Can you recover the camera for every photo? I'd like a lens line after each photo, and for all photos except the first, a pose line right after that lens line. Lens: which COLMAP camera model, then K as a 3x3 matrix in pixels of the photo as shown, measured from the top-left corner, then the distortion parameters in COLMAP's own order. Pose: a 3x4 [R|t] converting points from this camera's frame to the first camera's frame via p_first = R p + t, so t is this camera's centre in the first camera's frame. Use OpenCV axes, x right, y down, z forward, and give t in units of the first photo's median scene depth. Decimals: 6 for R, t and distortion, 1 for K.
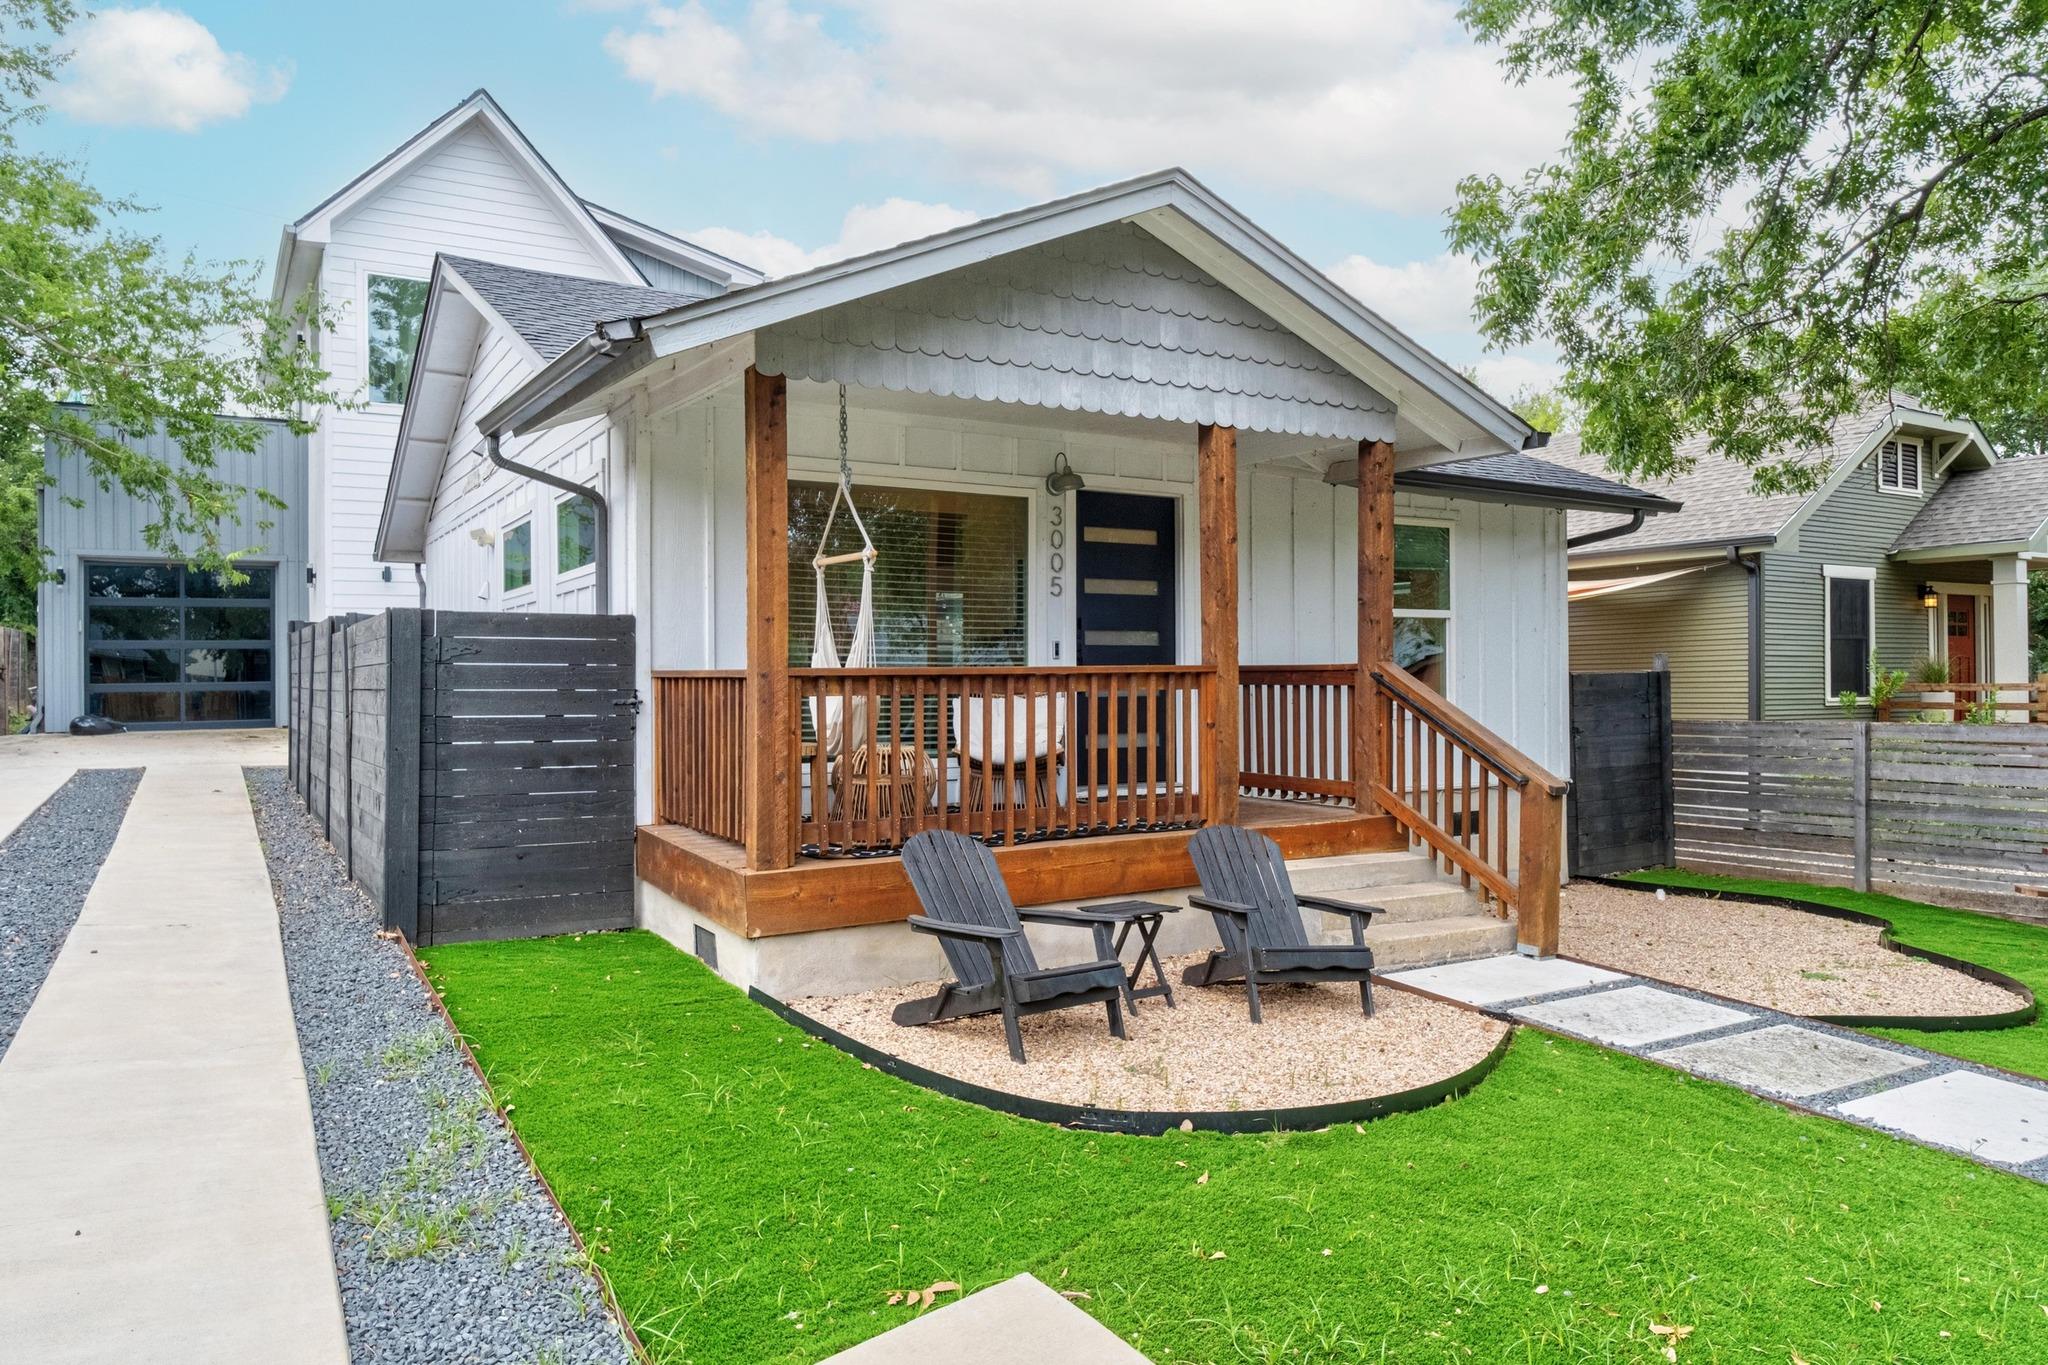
lens RADIAL K [[1322.1, 0, 1024.0], [0, 1322.1, 682.5], [0, 0, 1]] dist [-0.001788, -0.000063]
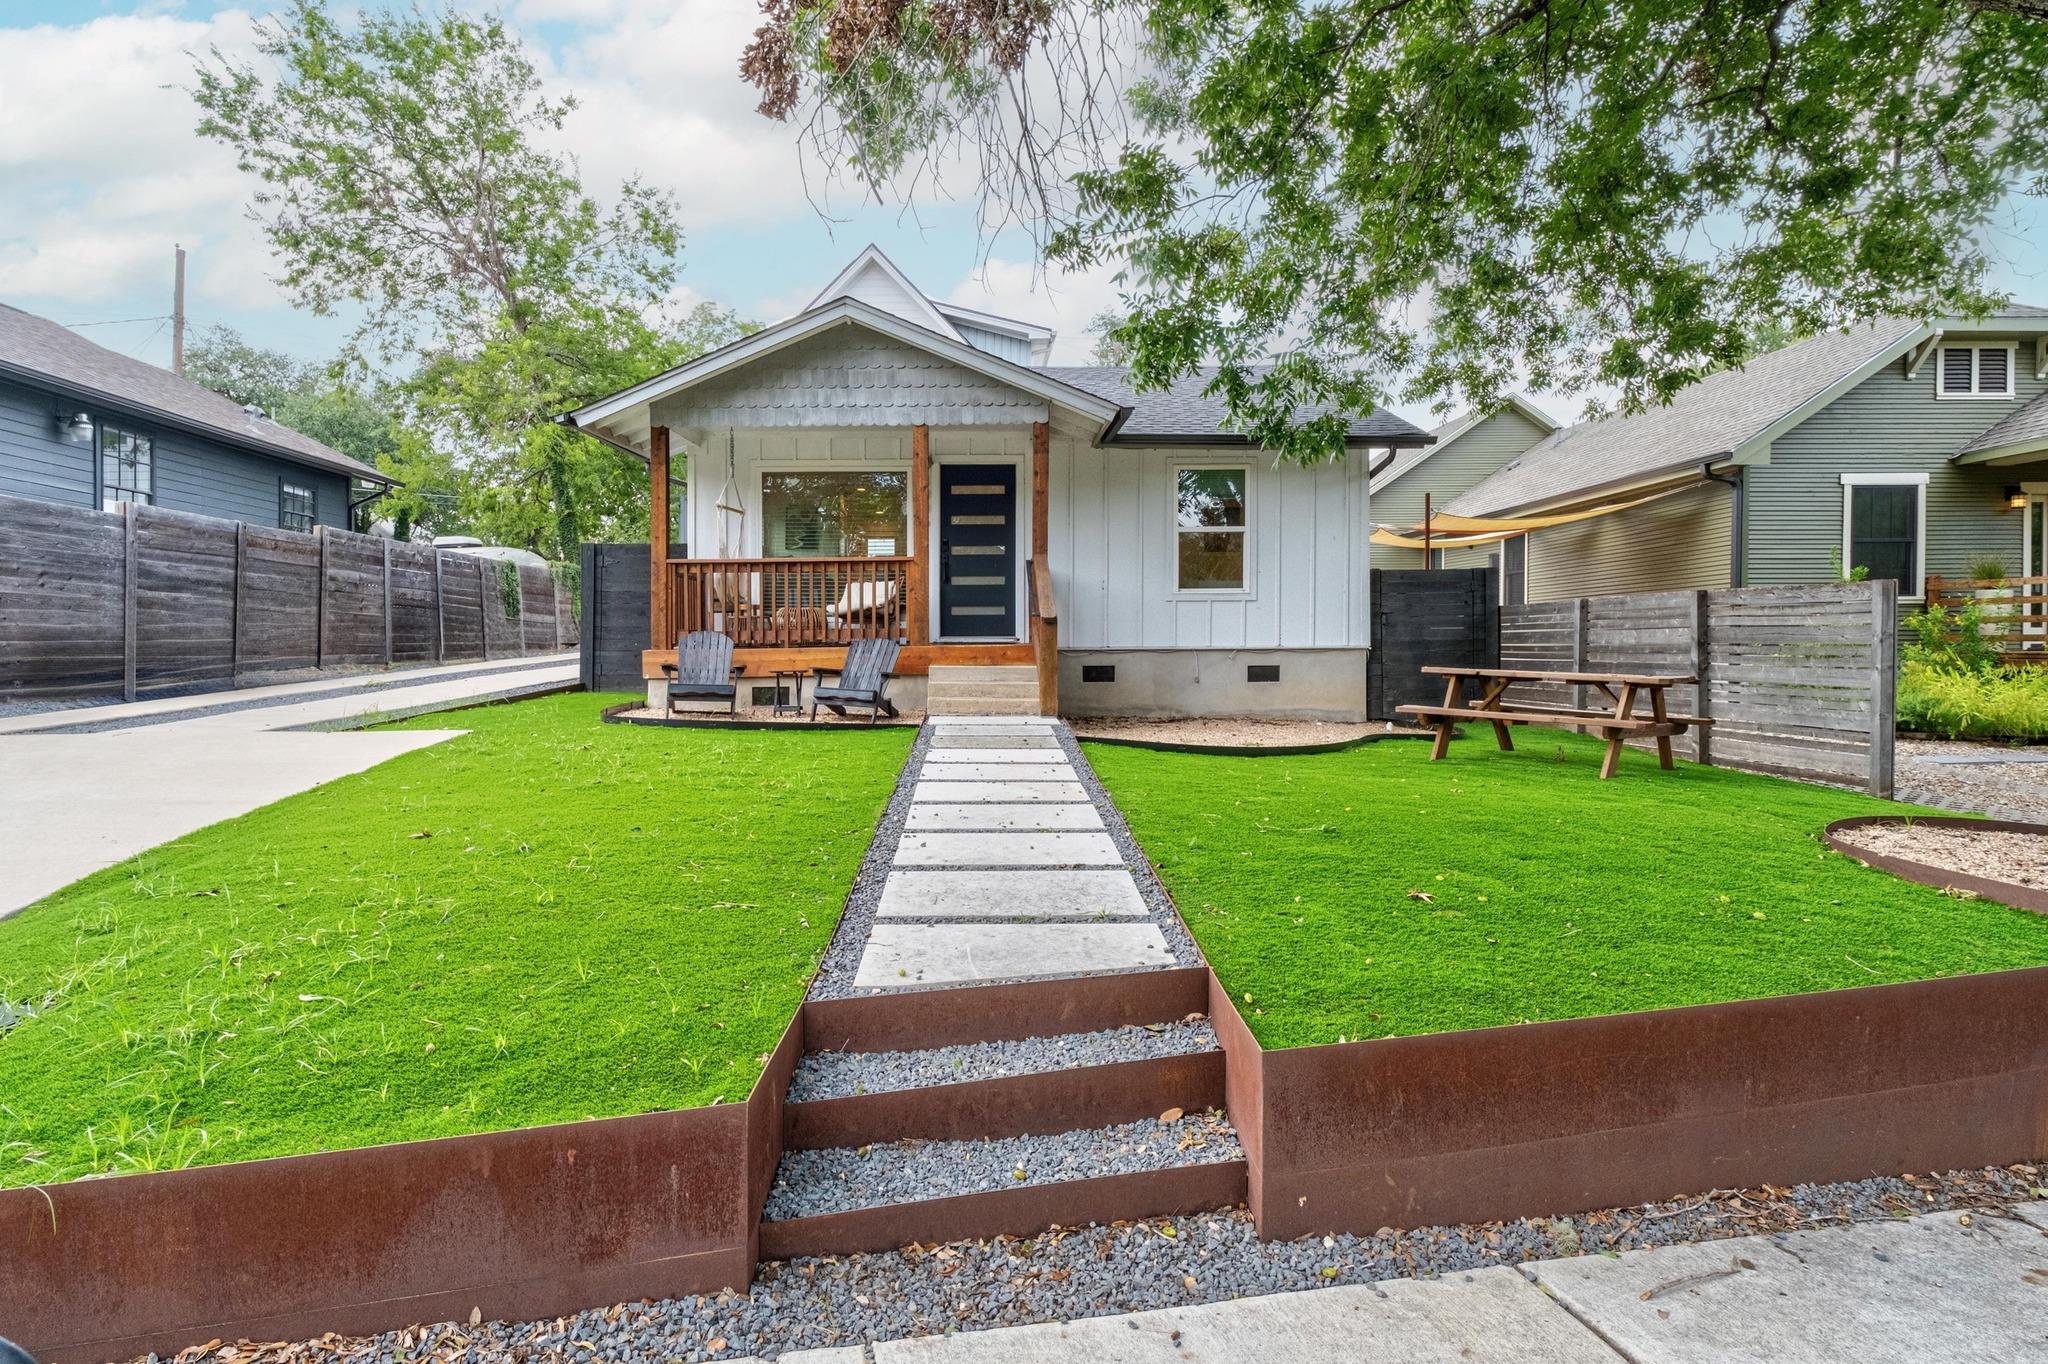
lens RADIAL K [[1068.1, 0, 1024.0], [0, 1068.1, 682.0], [0, 0, 1]] dist [0.000488, 0.000655]
pose [[0.875984, 0.019464, -0.481948, 0.776479], [0.001932, 0.999036, 0.043860, 0.074502], [0.482337, -0.039352, 0.875101, -0.179743]]
